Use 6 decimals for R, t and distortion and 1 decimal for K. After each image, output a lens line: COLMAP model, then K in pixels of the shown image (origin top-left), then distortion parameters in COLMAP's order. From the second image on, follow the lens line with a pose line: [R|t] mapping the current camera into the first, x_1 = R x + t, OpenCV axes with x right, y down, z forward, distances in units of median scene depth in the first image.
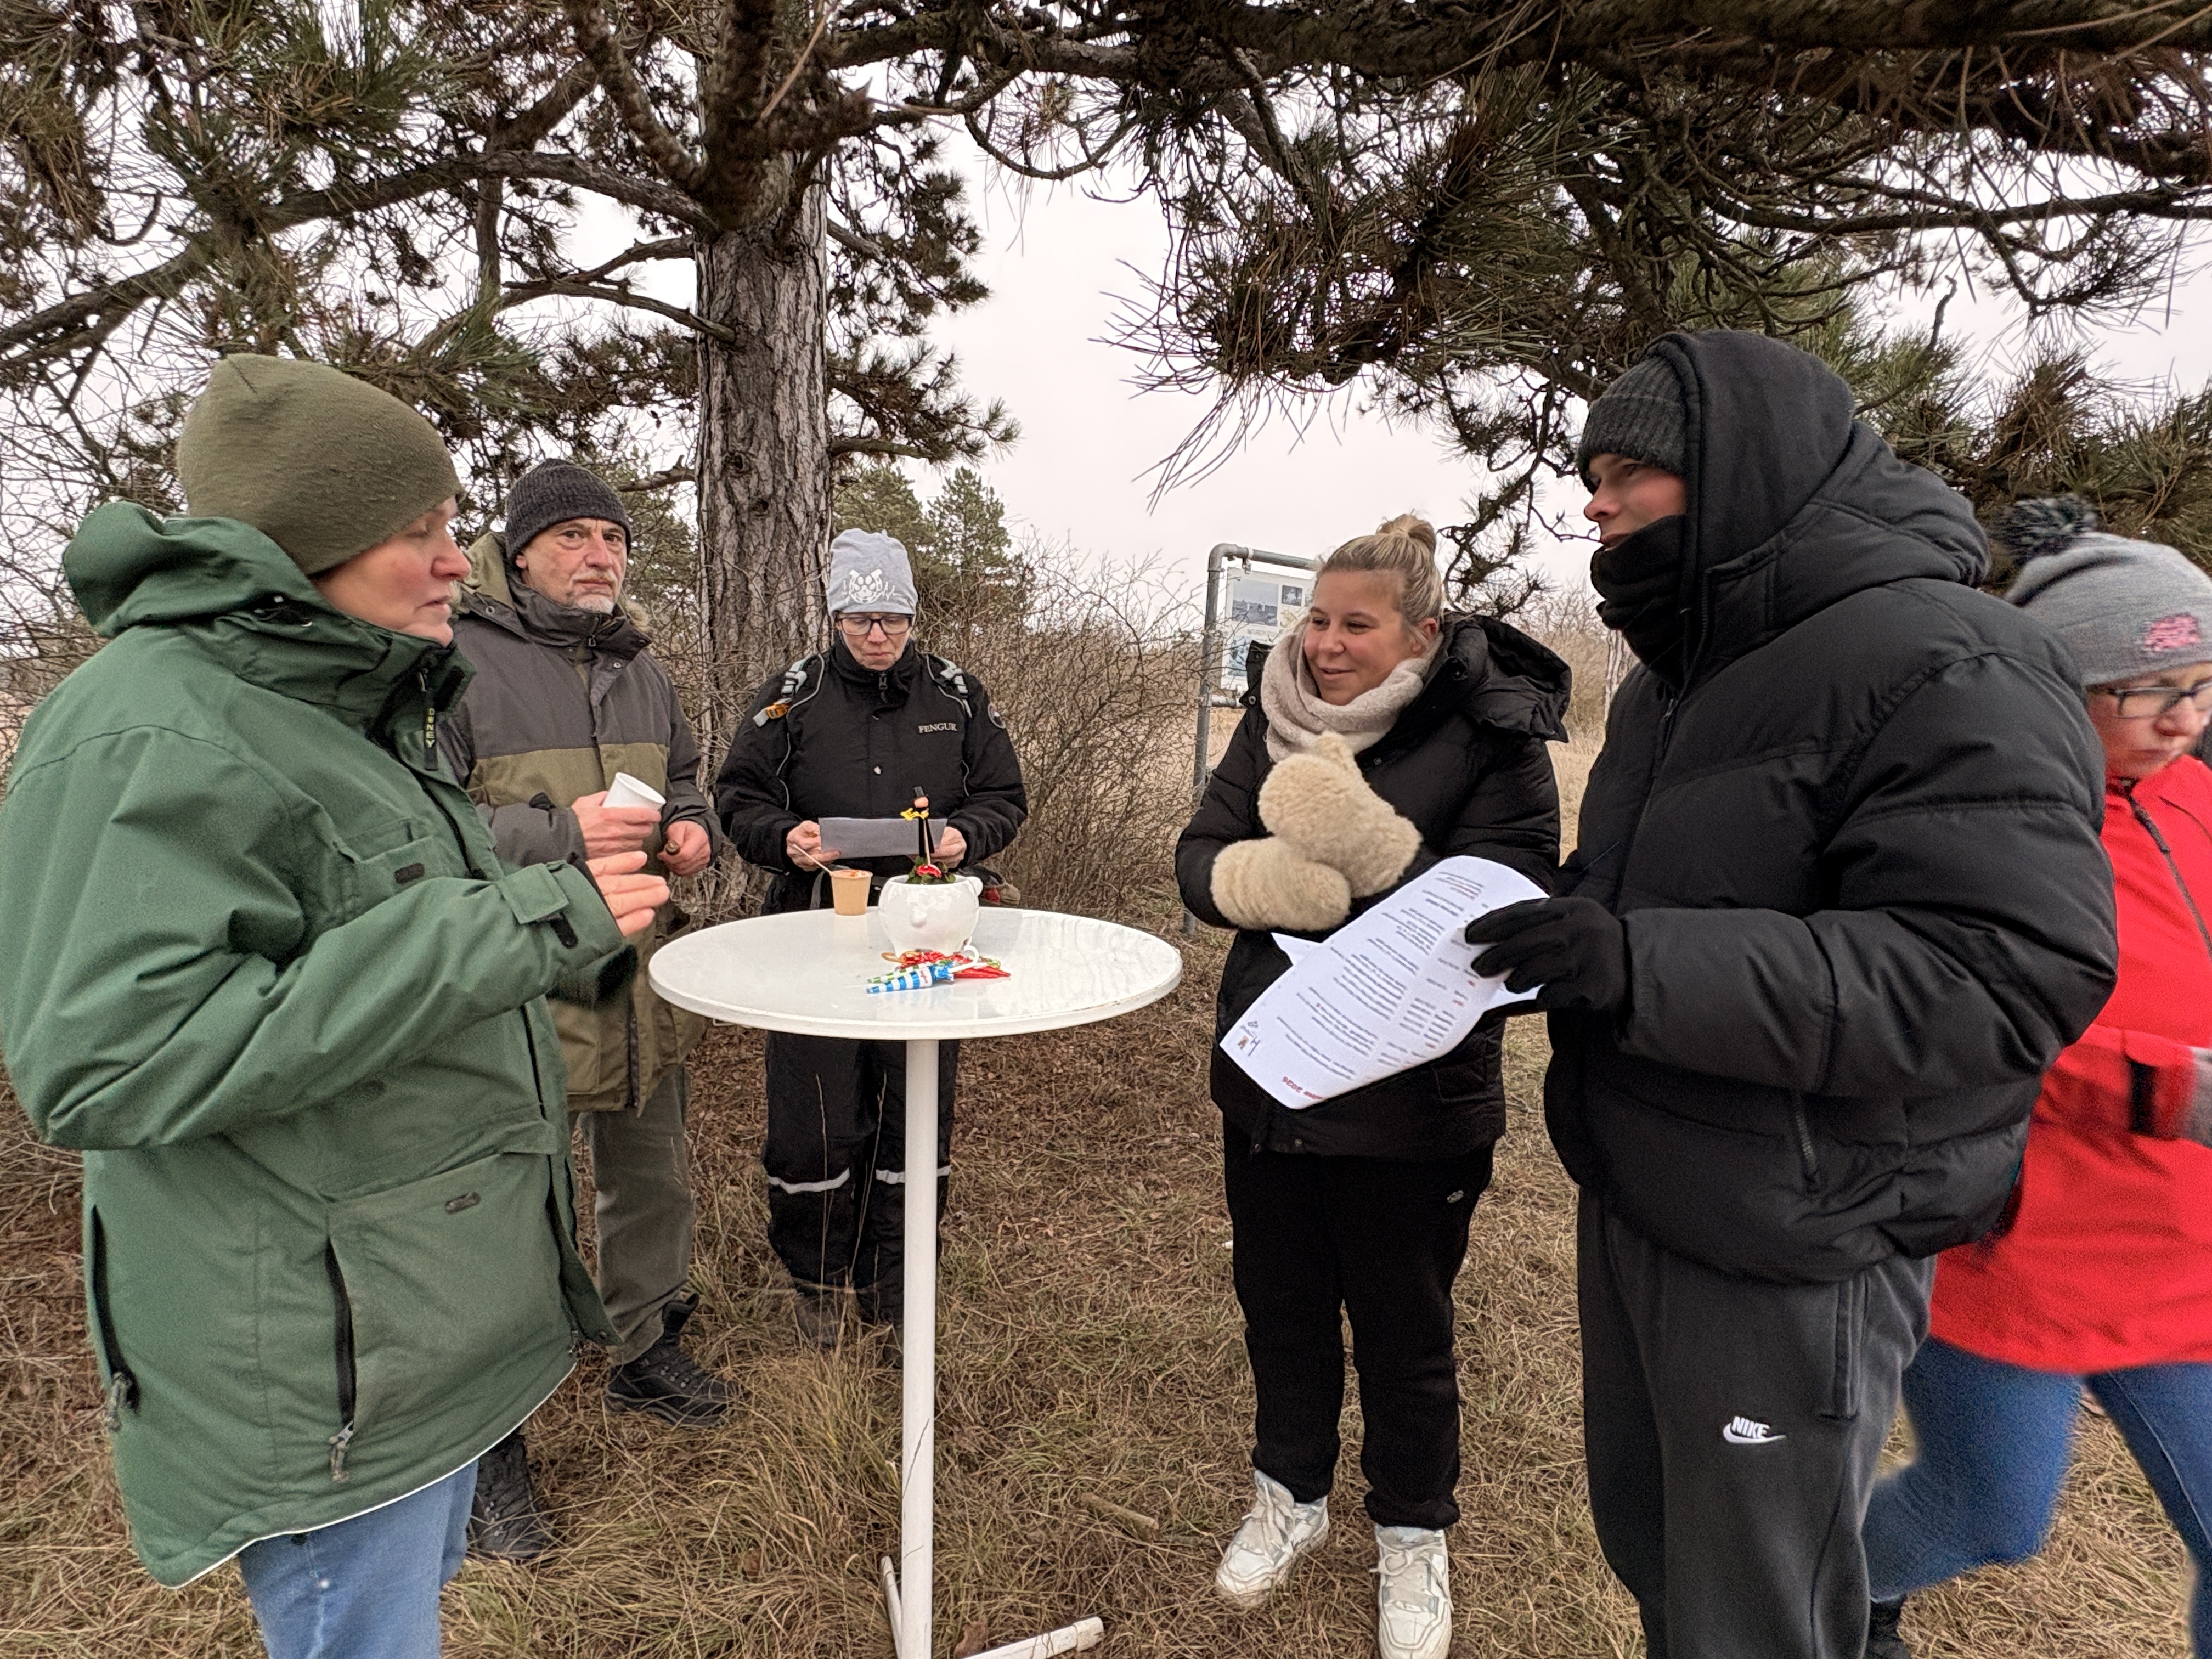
lens RADIAL K [[1139.2, 0, 1107.7], [0, 1139.2, 825.0], [0, 0, 1]] dist [-0.000563, -0.000452]
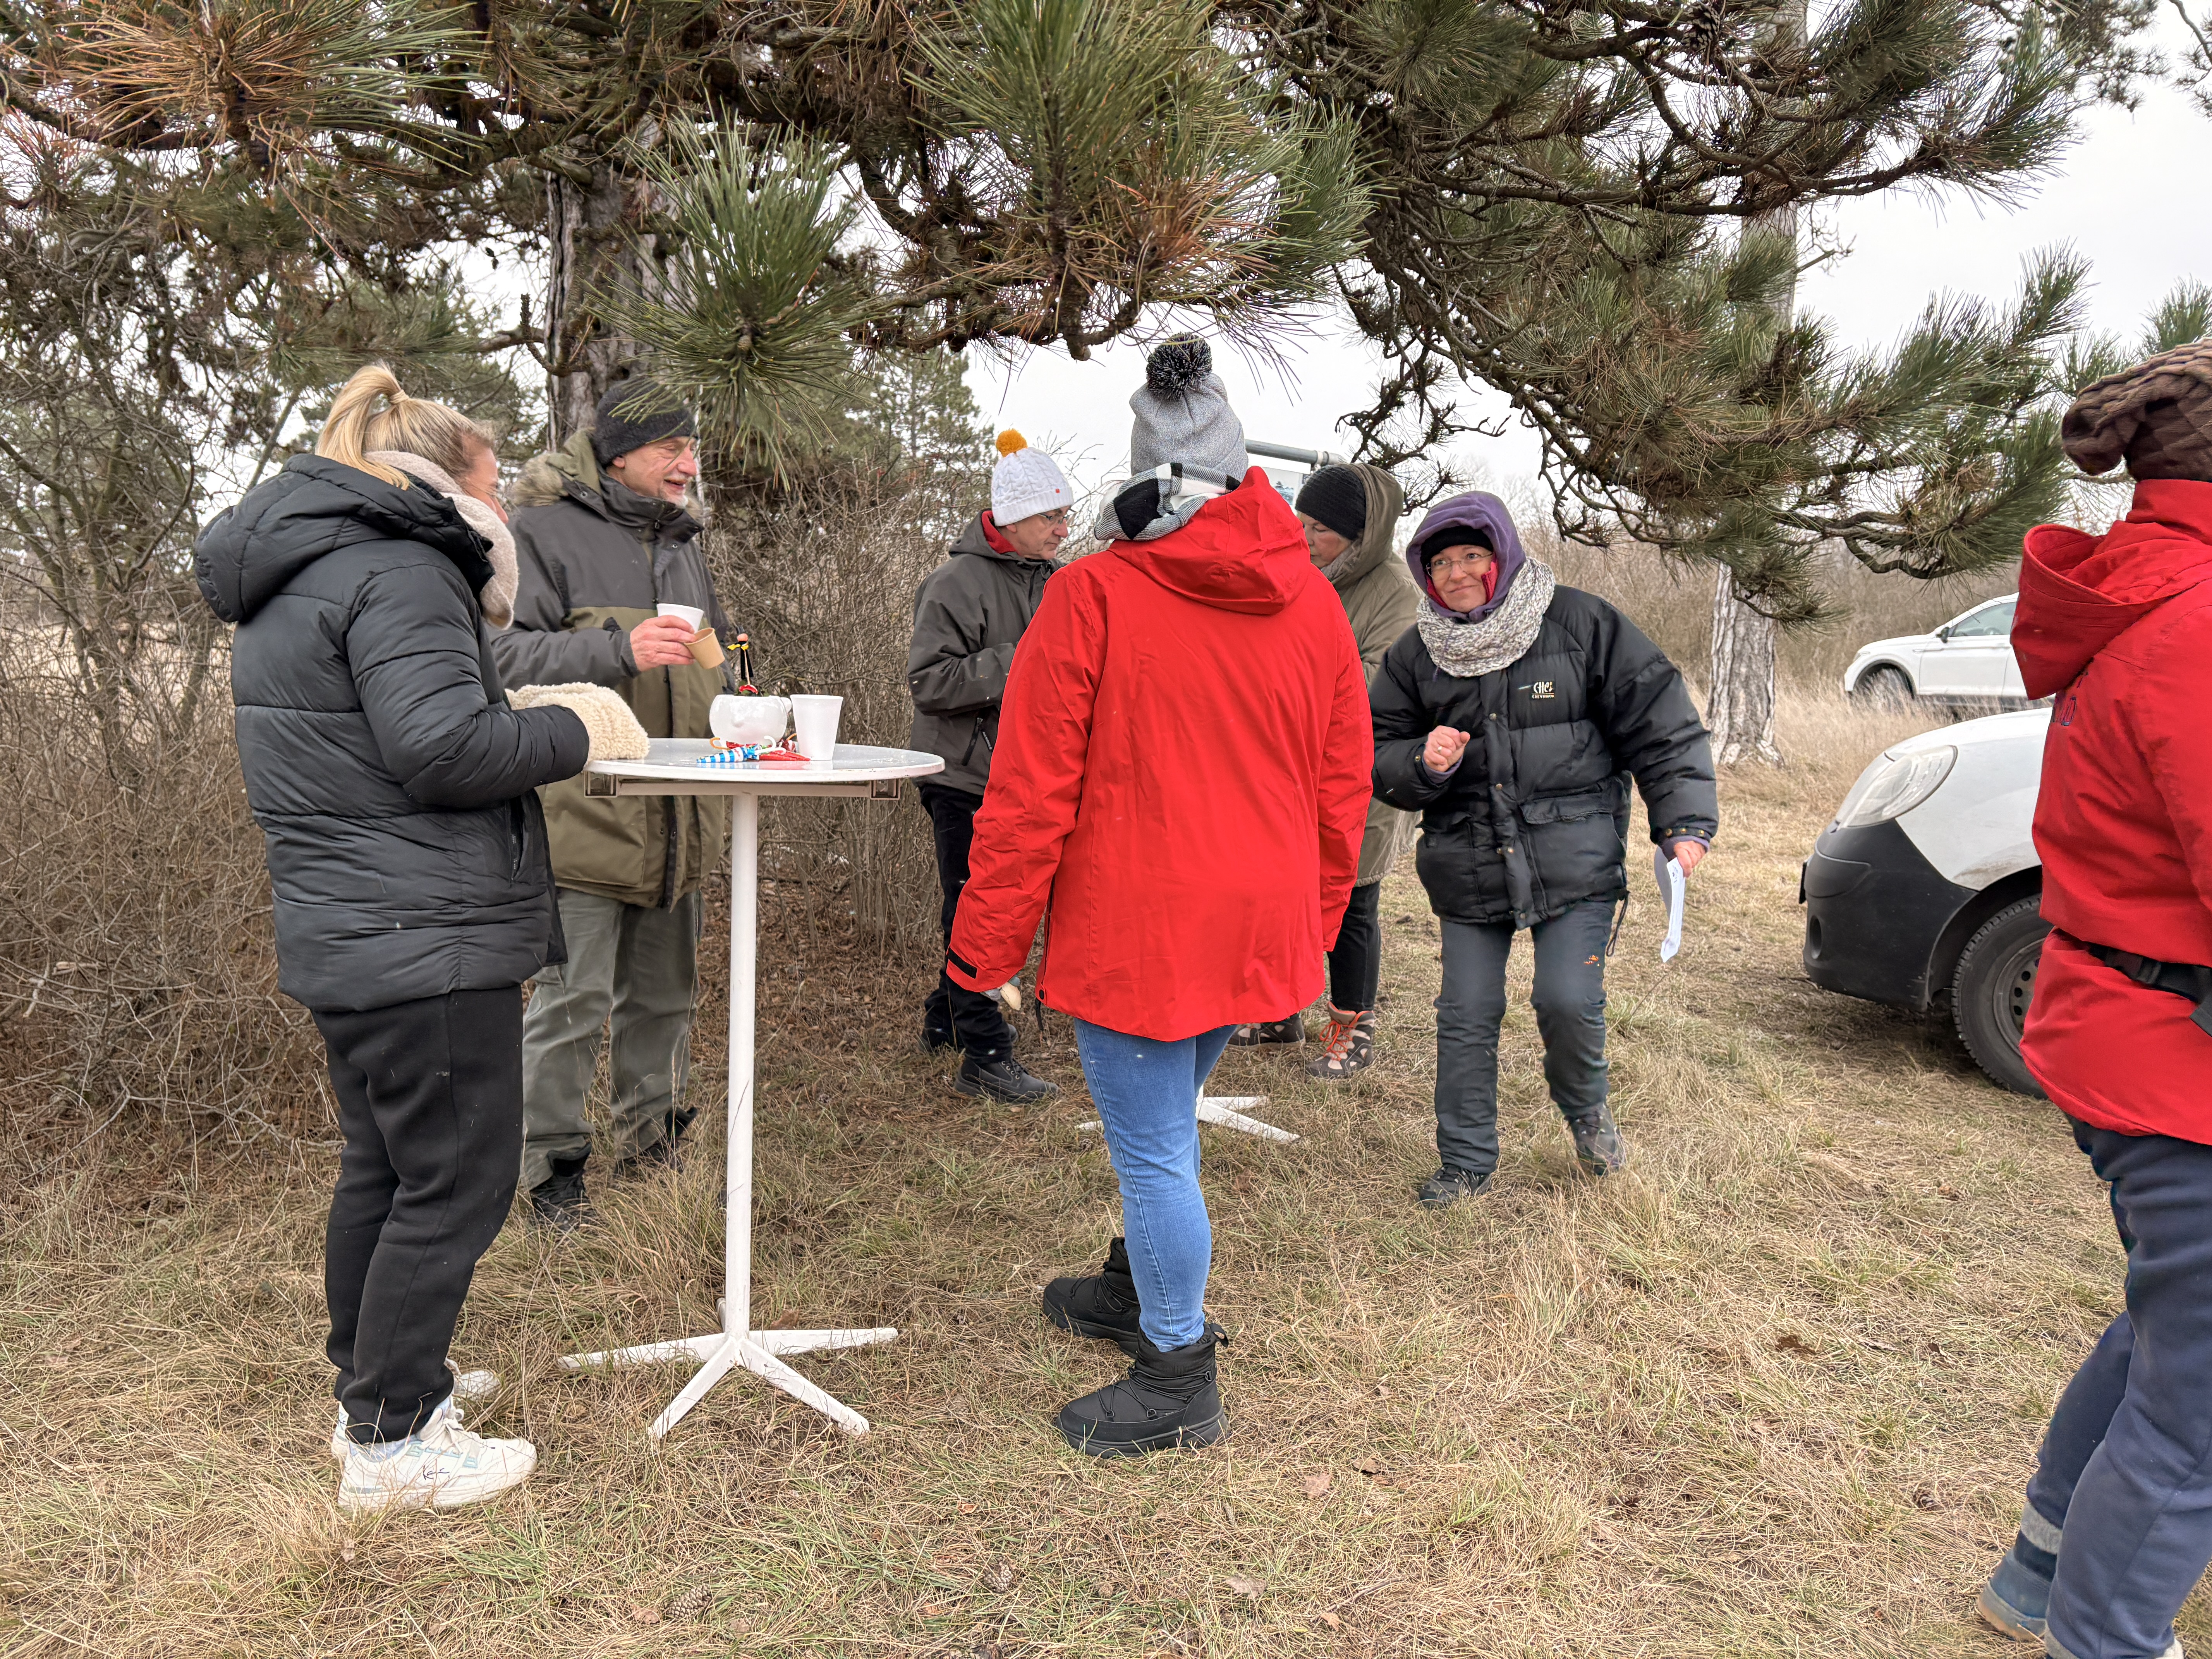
lens RADIAL K [[1577.0, 0, 1106.0], [0, 1577.0, 829.5], [0, 0, 1]] dist [0.056349, -0.091035]
pose [[0.999936, 0.011059, 0.002575, 0.066898], [-0.011099, 0.999813, 0.015839, 0.044439], [-0.002399, -0.015867, 0.999871, -0.220389]]
